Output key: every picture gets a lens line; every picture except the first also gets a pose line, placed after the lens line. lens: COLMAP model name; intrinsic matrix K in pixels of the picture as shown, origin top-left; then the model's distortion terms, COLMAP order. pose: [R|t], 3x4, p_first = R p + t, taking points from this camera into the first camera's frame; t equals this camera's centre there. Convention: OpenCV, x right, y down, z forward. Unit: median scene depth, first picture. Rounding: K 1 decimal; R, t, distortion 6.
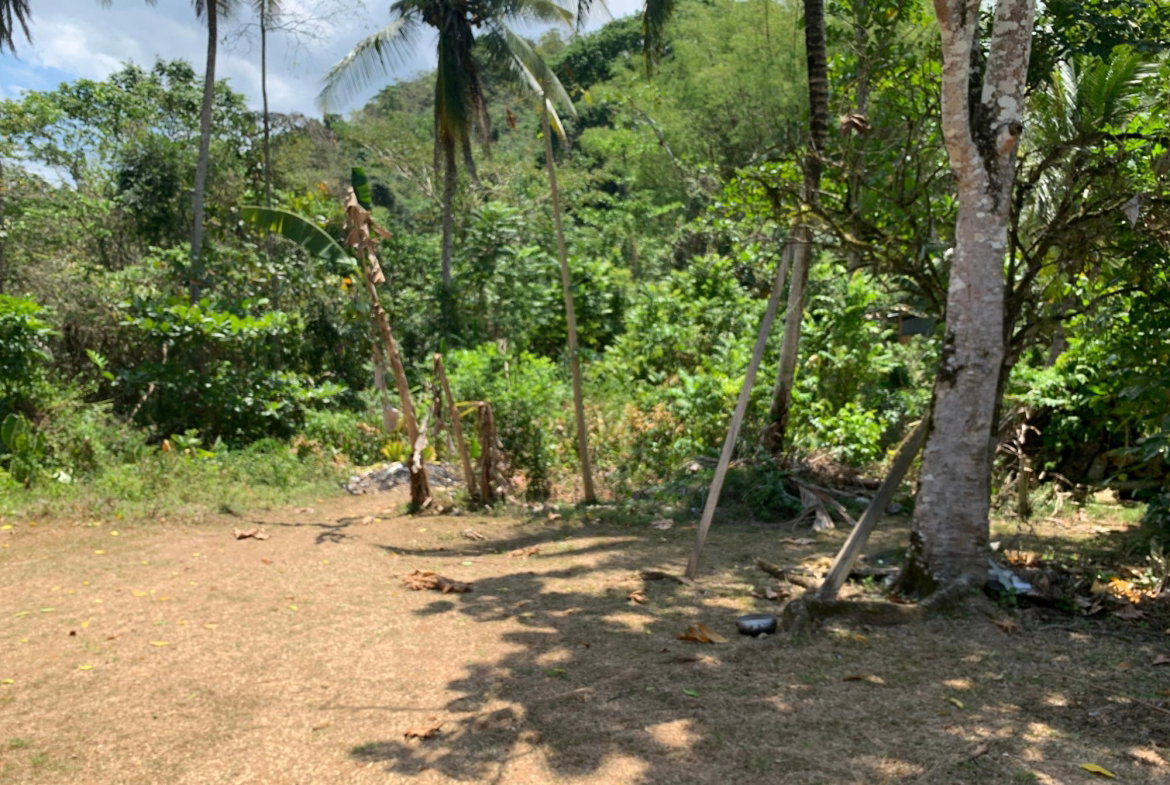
lens RADIAL K [[891.2, 0, 580.6], [0, 891.2, 380.4], [0, 0, 1]] dist [0.061065, -0.079144]
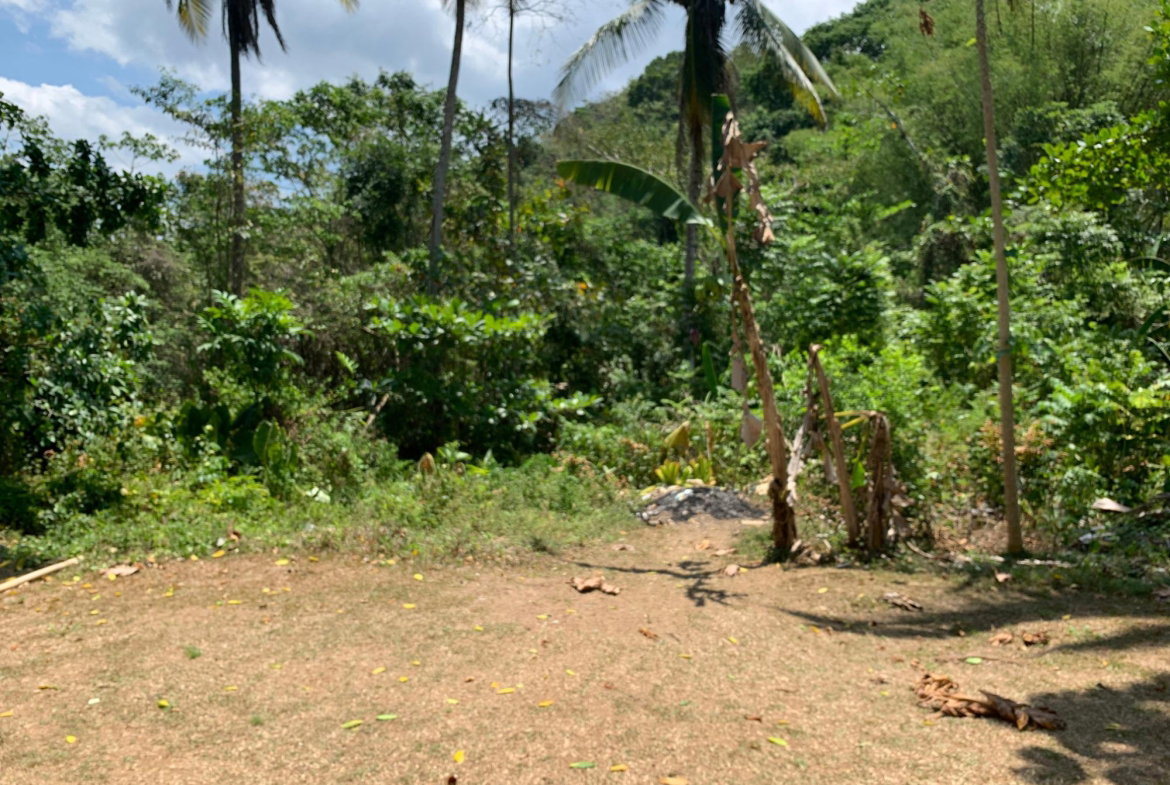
lens RADIAL K [[934.2, 0, 637.4], [0, 934.2, 361.5], [0, 0, 1]] dist [0.177014, -0.517265]
pose [[0.987112, 0.005218, -0.159944, -0.097953], [-0.011514, 0.999194, -0.038461, 0.008449], [0.159614, 0.039807, 0.986377, 0.112458]]
